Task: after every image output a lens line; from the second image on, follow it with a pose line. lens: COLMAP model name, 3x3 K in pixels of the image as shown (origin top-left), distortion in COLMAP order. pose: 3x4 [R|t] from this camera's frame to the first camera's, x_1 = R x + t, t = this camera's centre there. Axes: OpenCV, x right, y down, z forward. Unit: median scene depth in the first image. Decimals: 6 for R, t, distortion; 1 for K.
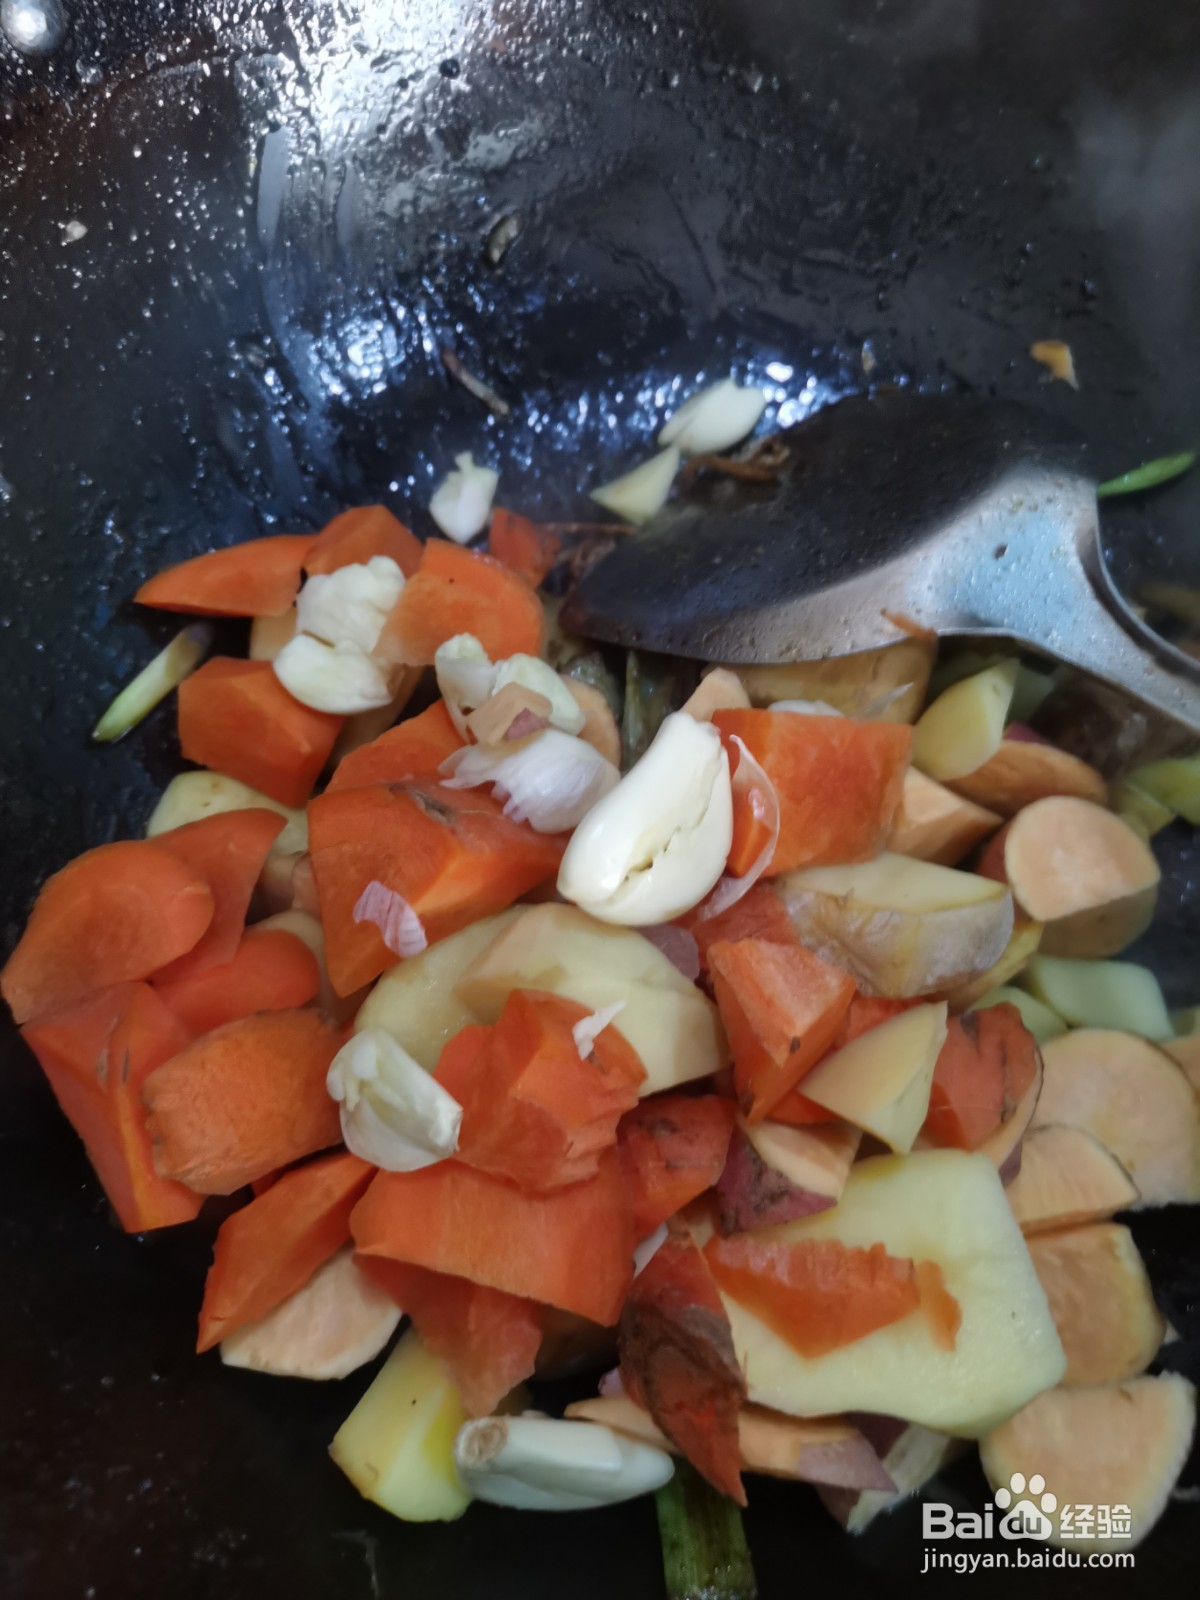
lens RADIAL K [[1270.5, 0, 600.0], [0, 1270.5, 800.0], [0, 0, 1]] dist [0.031704, -0.024561]
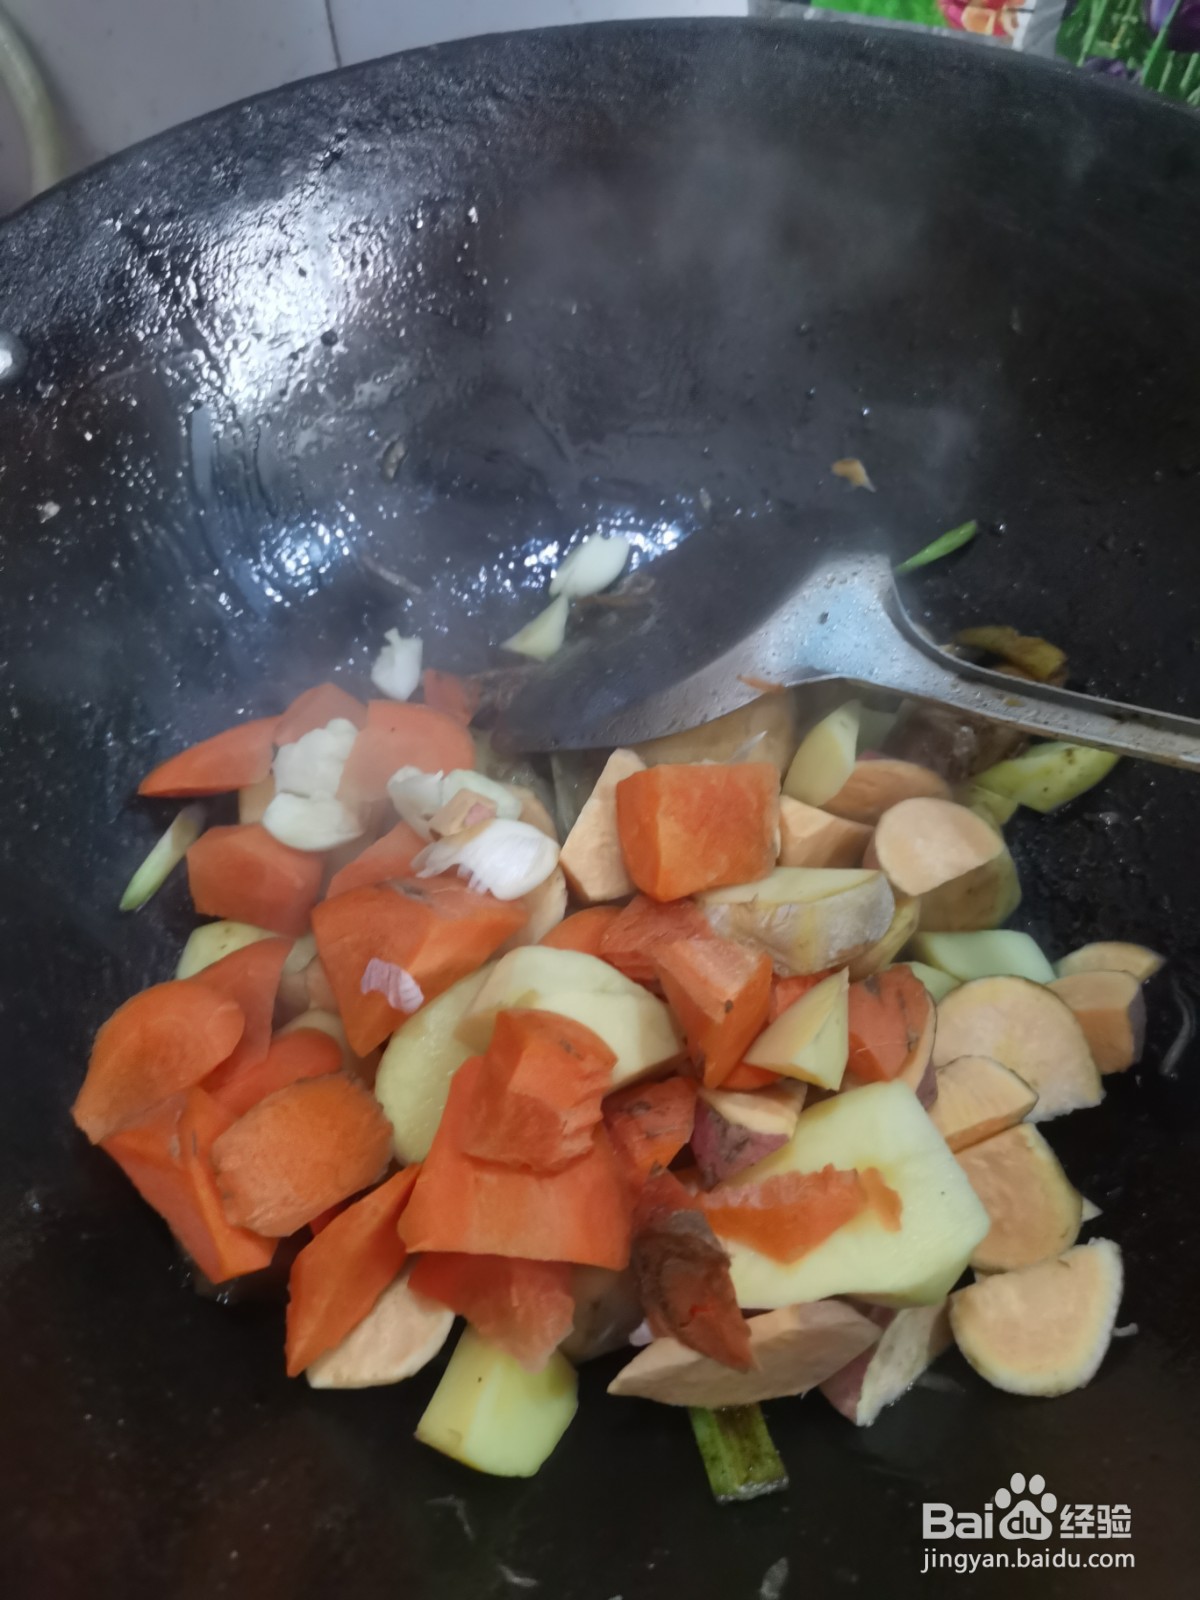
lens RADIAL K [[1241.5, 0, 591.6], [0, 1241.5, 803.2], [0, 0, 1]] dist [0.064285, -0.076278]
pose [[0.982826, -0.181913, 0.031003, 0.016830], [0.184462, 0.973226, -0.137128, 0.105540], [-0.005227, 0.140492, 0.990068, -0.183628]]
